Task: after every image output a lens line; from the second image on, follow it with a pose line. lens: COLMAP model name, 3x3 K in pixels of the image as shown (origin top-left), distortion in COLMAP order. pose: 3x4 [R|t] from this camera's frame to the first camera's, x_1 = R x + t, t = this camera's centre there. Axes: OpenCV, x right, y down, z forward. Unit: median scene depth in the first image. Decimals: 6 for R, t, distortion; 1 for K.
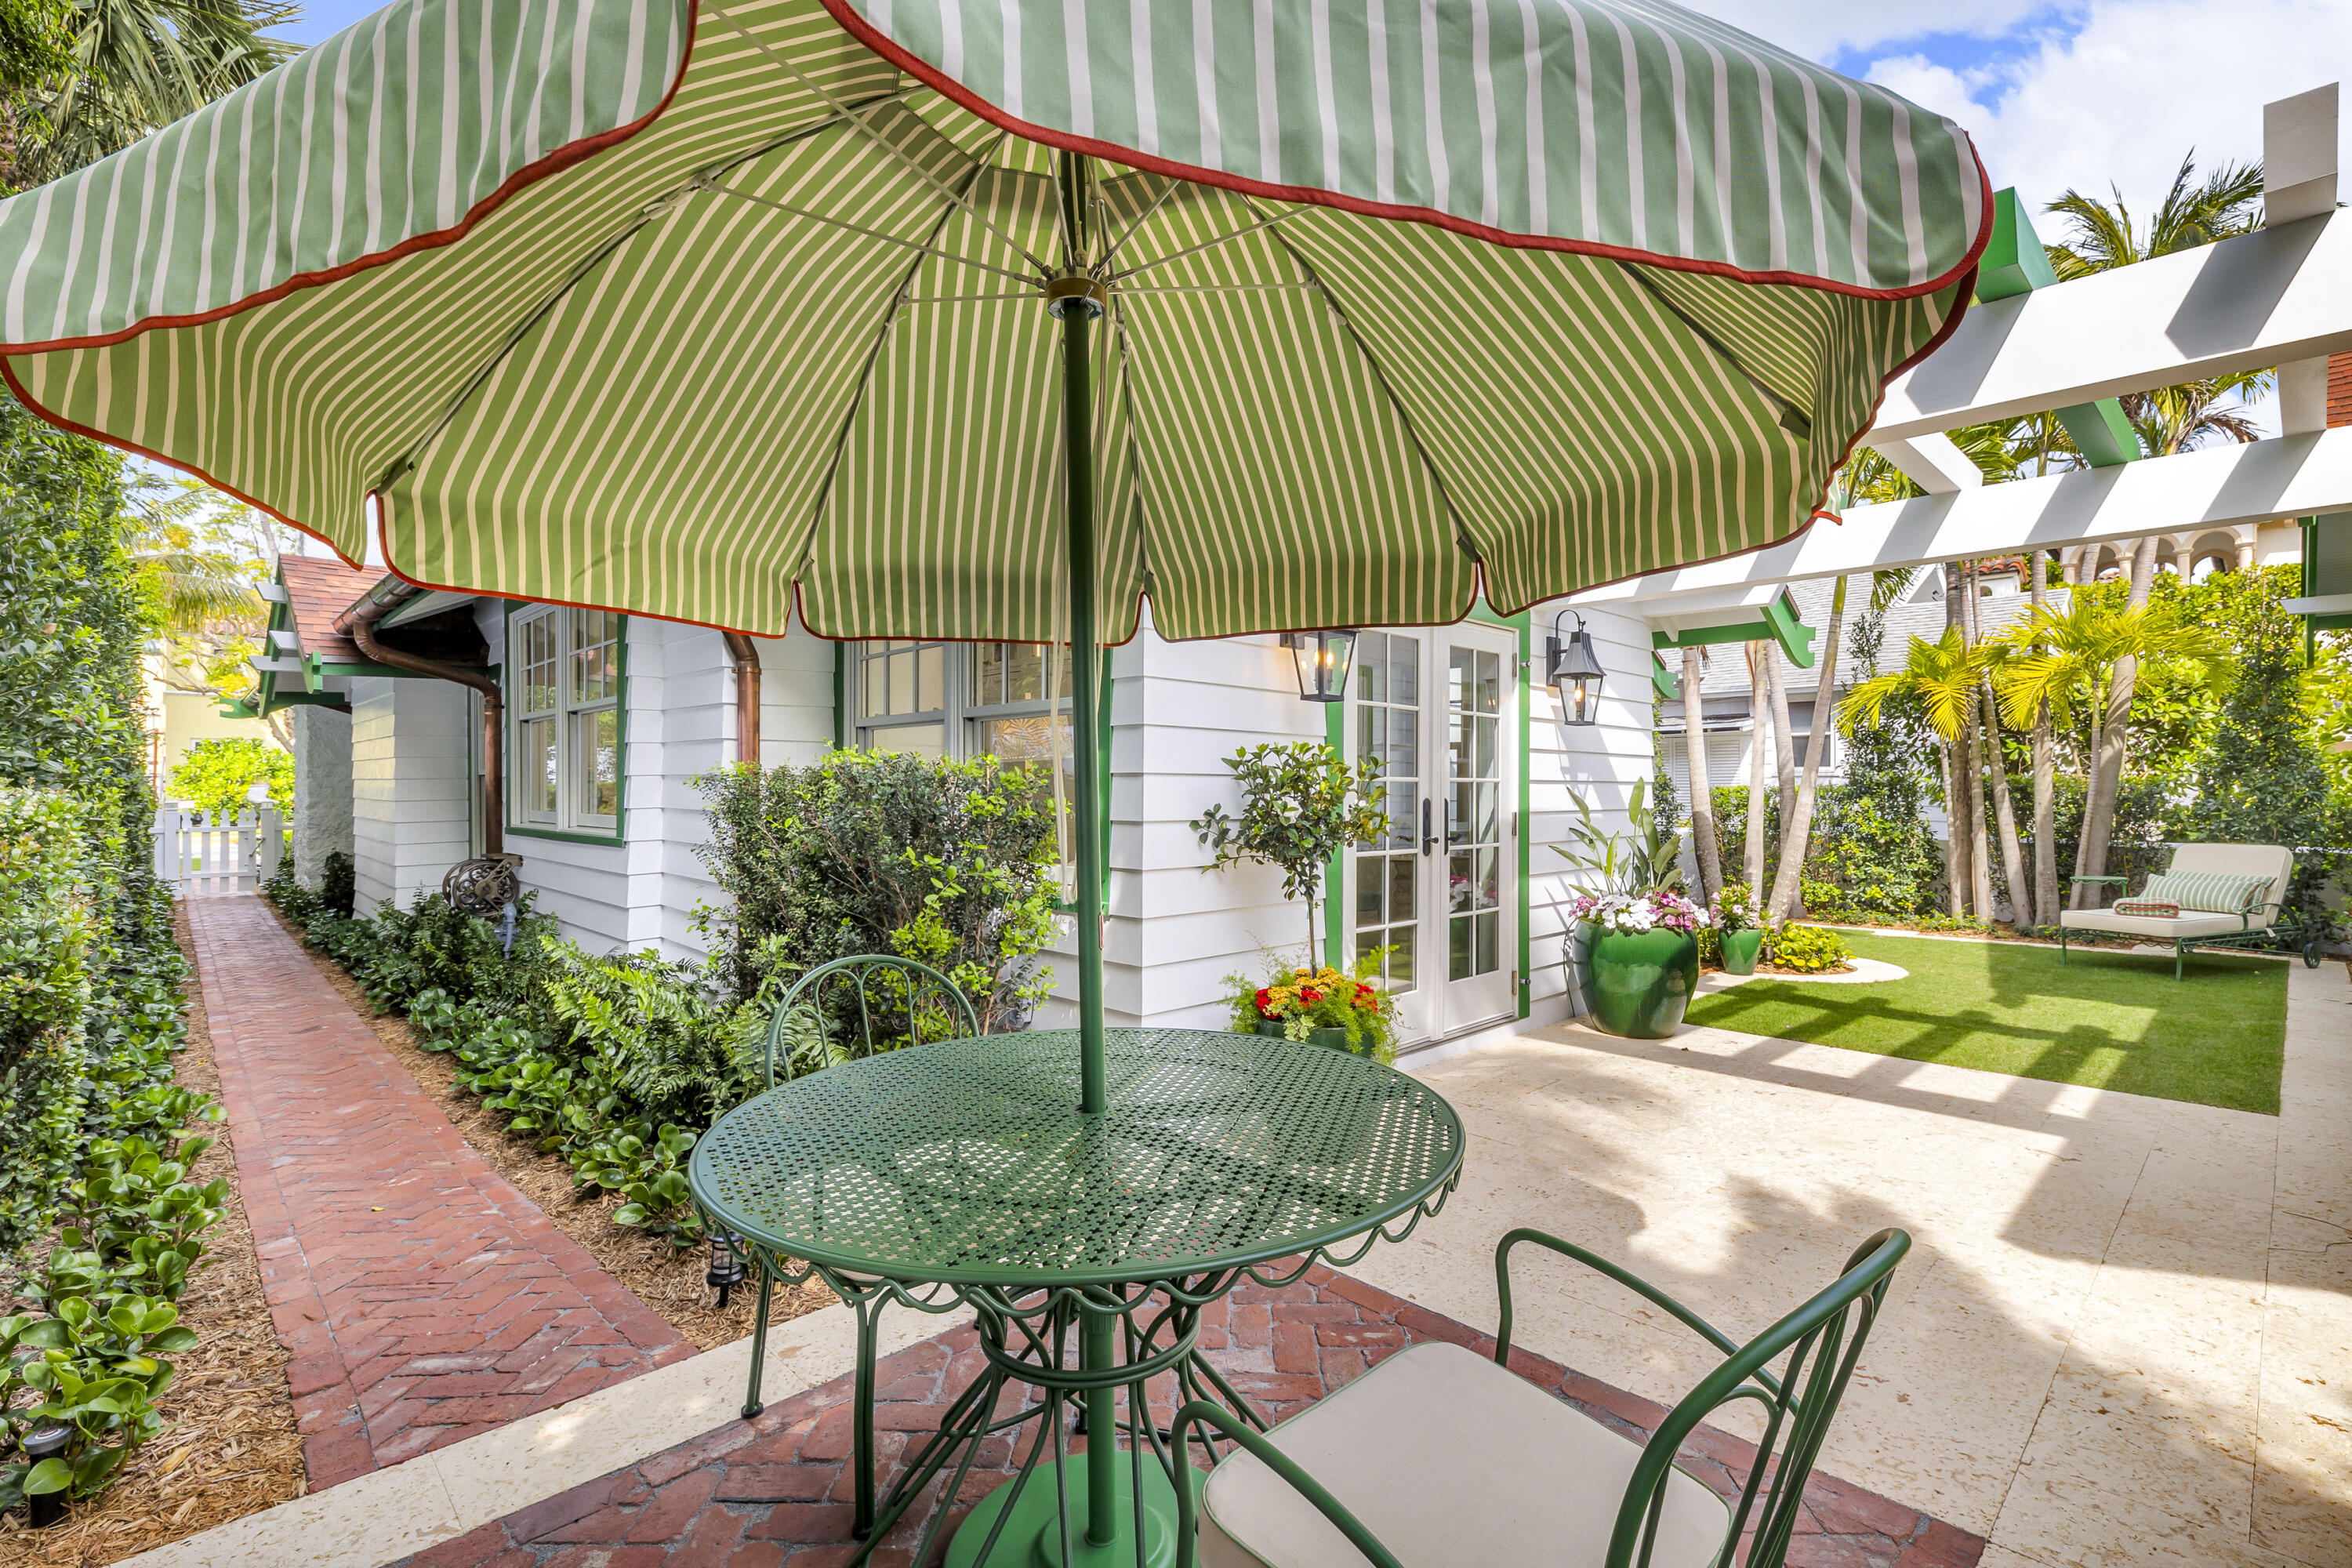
lens RADIAL K [[1063.0, 0, 1171.2], [0, 1063.0, 789.9], [0, 0, 1]] dist [-0.005271, -0.001606]
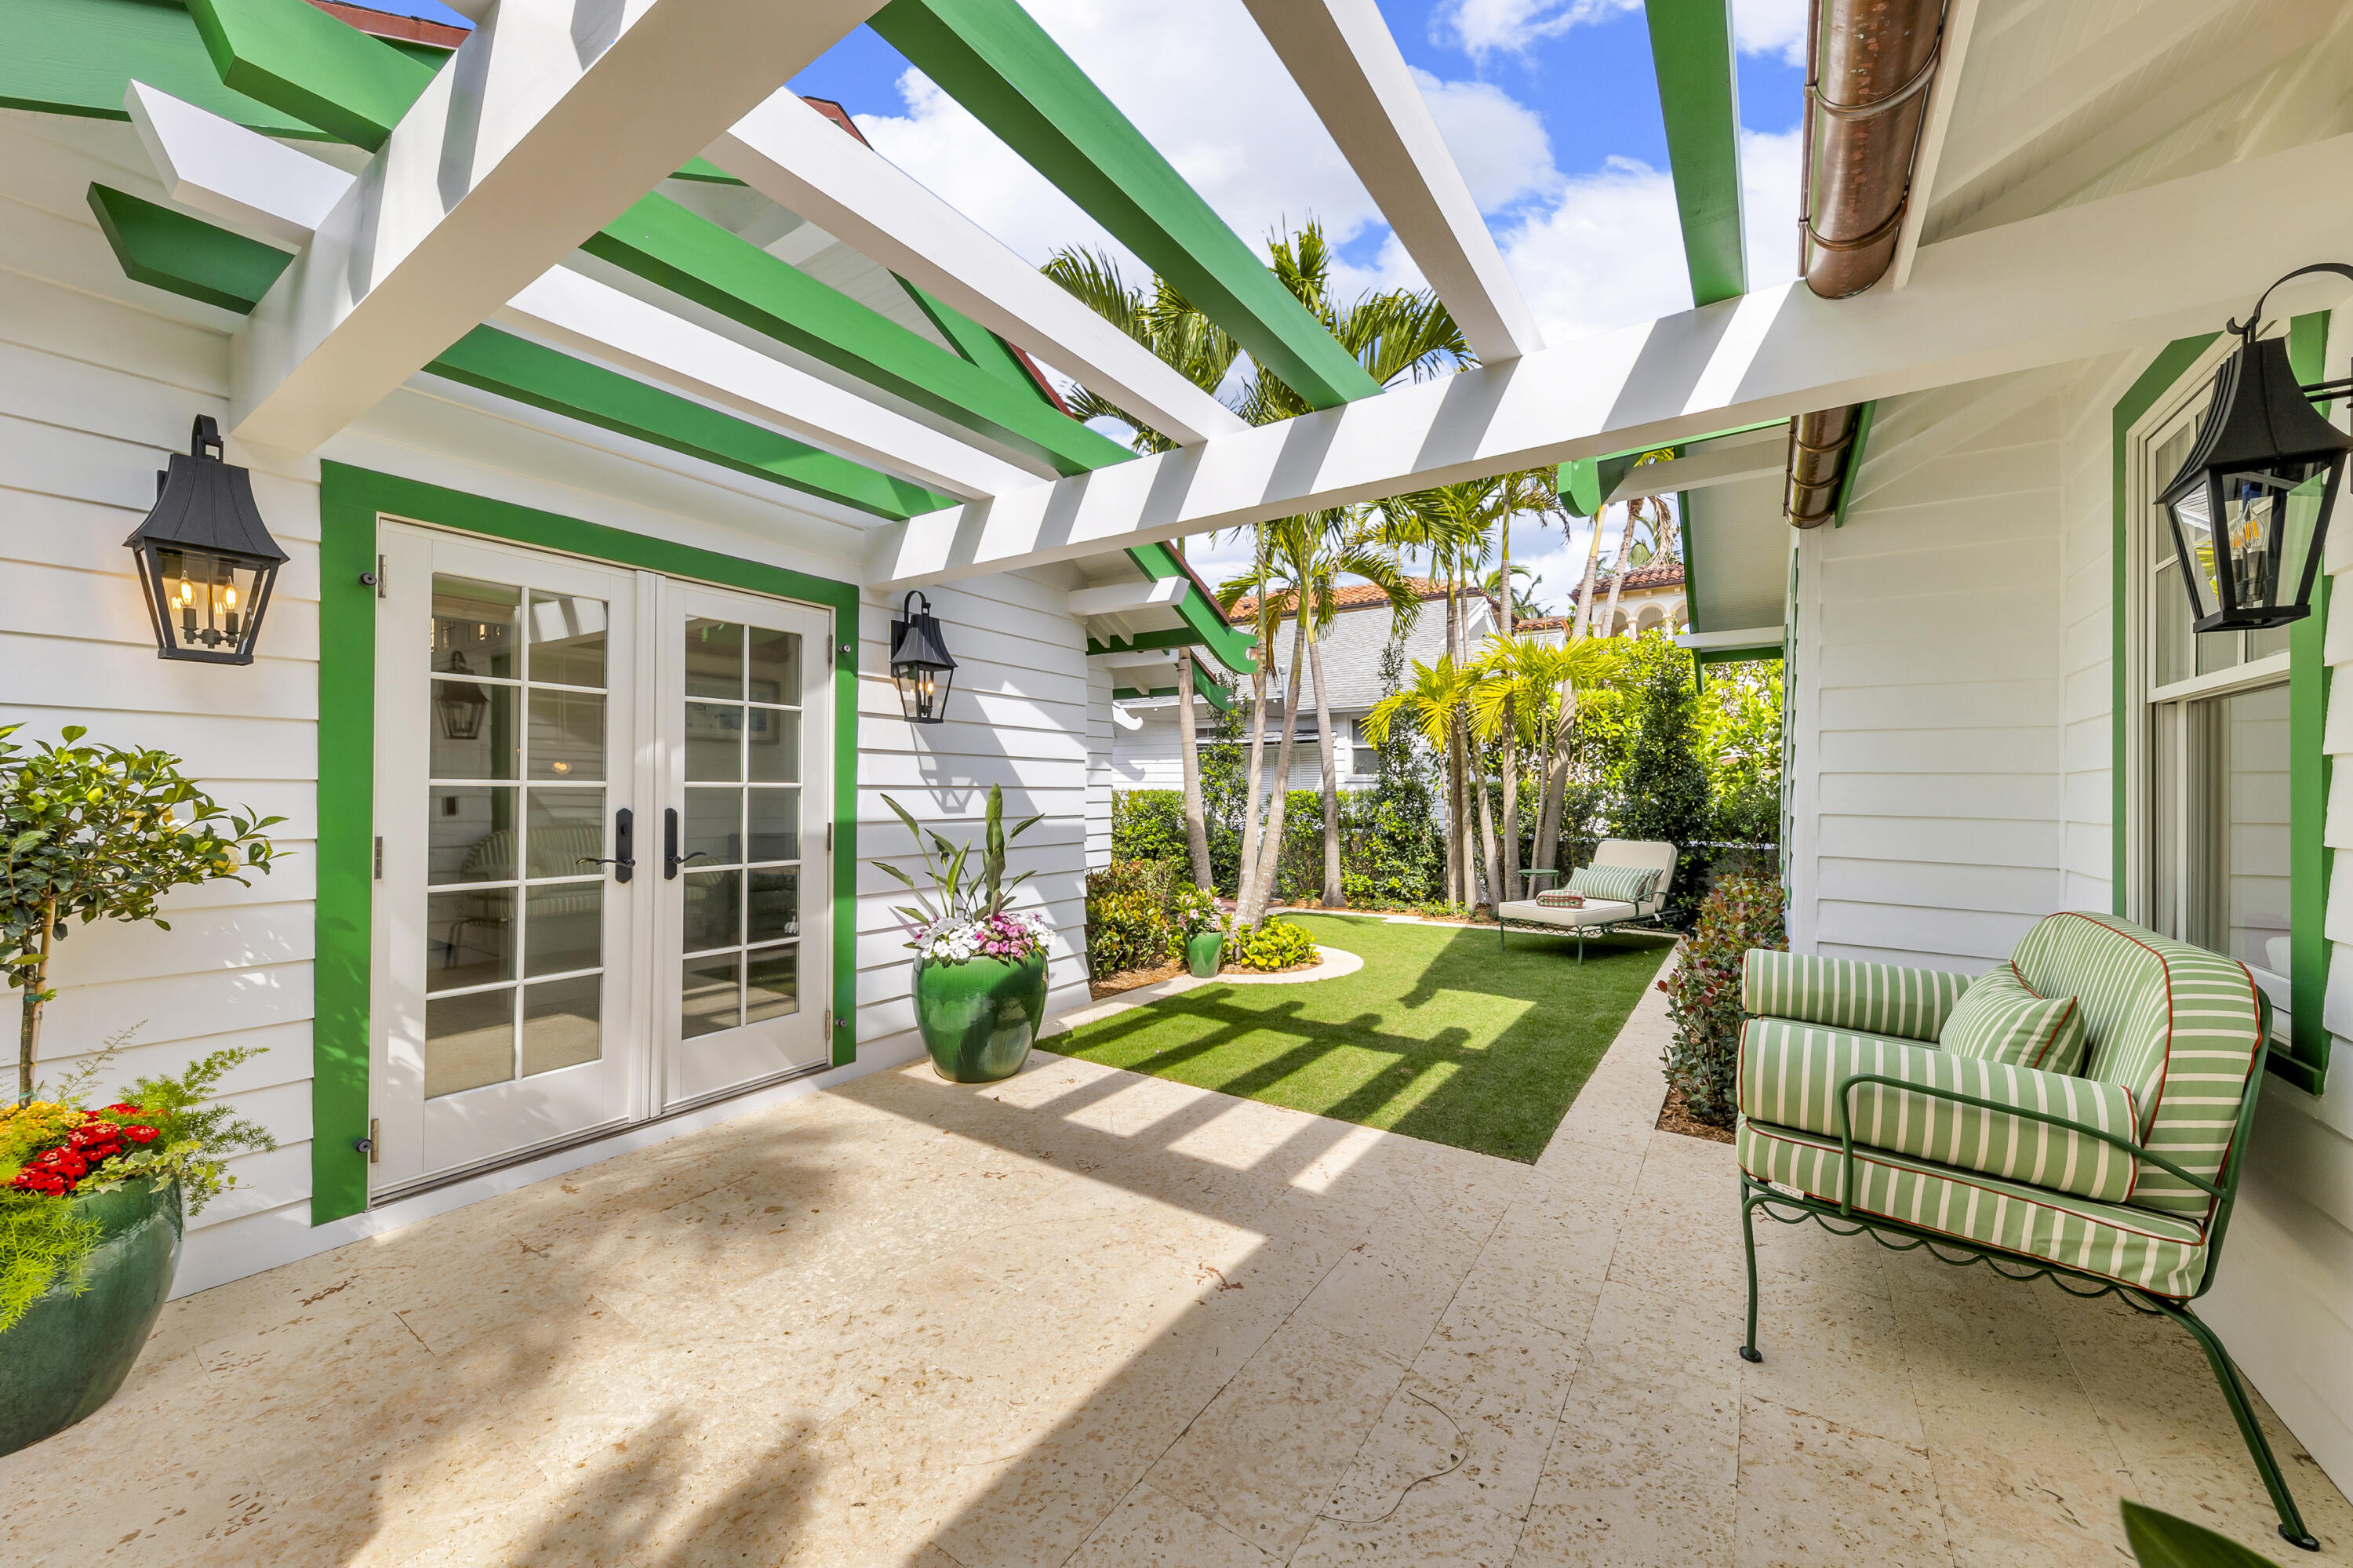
lens RADIAL K [[887.8, 0, 1171.0], [0, 887.8, 784.7], [0, 0, 1]] dist [0.001360, 0.000031]
pose [[0.972227, 0.003366, 0.234017, 0.275922], [-0.001602, 0.999969, -0.007729, -0.002976], [-0.234036, 0.007139, 0.972202, 0.161758]]
